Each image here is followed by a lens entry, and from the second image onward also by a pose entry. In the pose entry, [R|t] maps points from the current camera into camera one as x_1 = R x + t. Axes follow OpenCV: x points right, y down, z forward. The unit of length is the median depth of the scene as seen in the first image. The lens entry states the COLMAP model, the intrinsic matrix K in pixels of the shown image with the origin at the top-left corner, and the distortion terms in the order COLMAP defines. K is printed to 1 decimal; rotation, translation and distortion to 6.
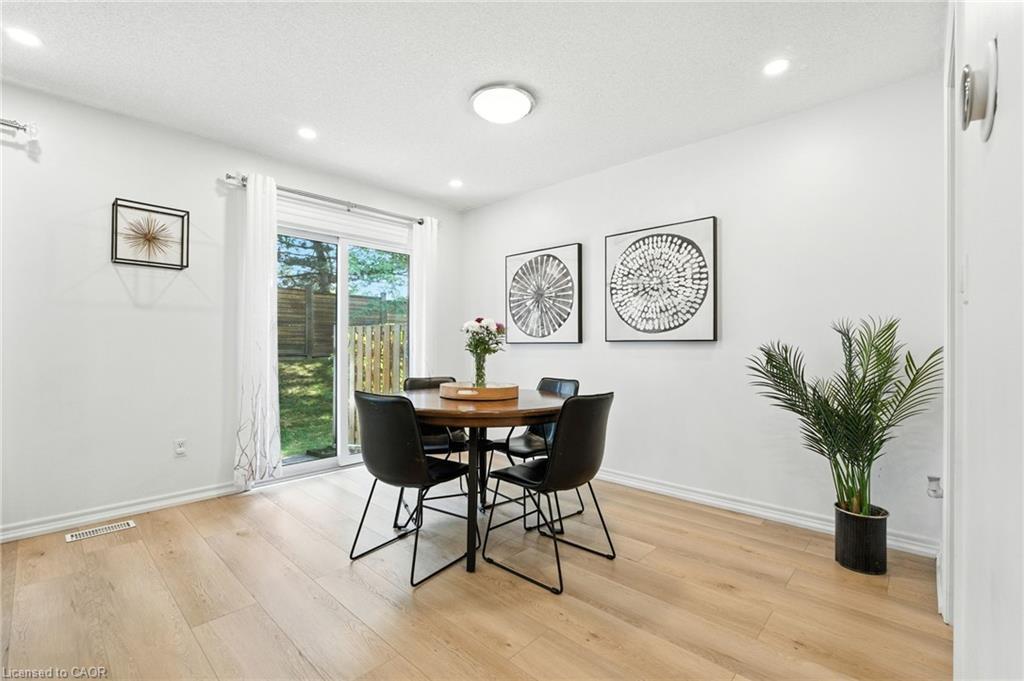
lens RADIAL K [[457.4, 0, 517.3], [0, 457.4, 342.4], [0, 0, 1]] dist [-0.002444, 0.000546]
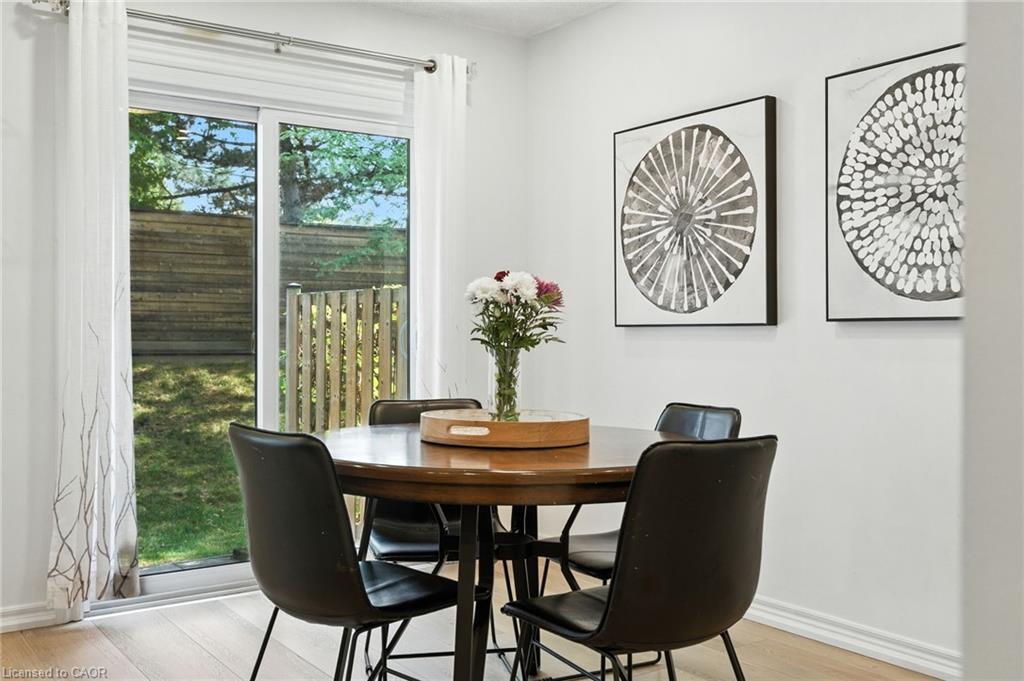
lens RADIAL K [[1029.6, 0, 518.1], [0, 1029.6, 332.1], [0, 0, 1]] dist [0.025887, 0.002061]
pose [[0.979314, -0.002723, -0.202326, 0.111106], [0.003966, 0.999976, 0.005735, 0.001876], [0.202305, -0.006419, 0.979301, -0.015594]]
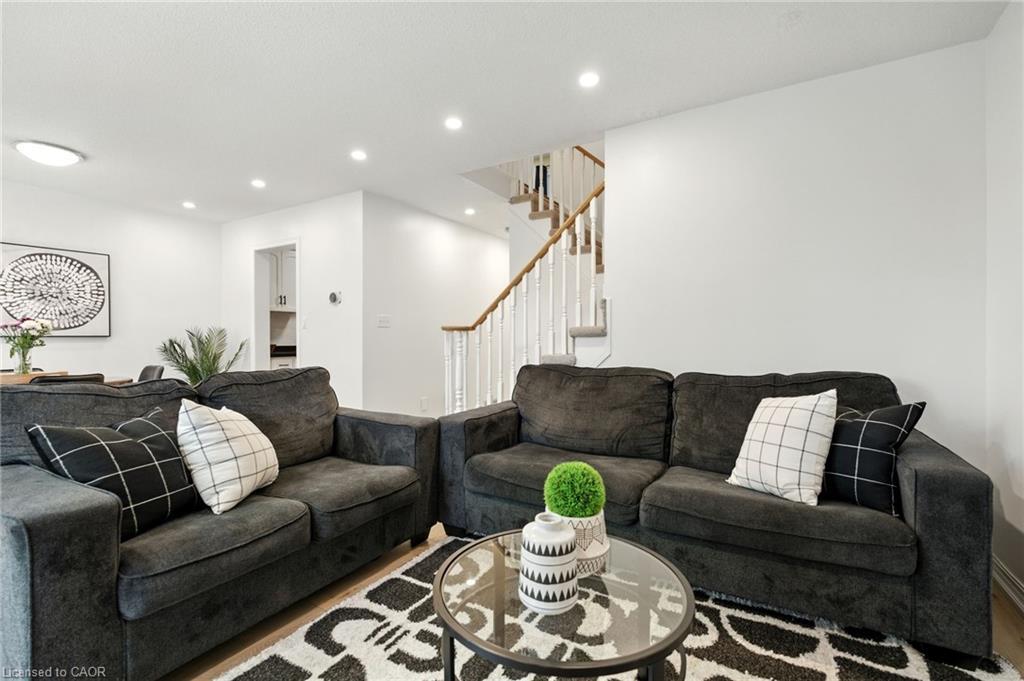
lens RADIAL K [[457.4, 0, 517.3], [0, 457.4, 342.4], [0, 0, 1]] dist [-0.002444, 0.000546]
pose [[-0.213617, -0.009953, 0.976867, -1.211212], [0.001909, 0.999942, 0.010605, 0.001910], [-0.976916, 0.004130, -0.213586, -0.002008]]
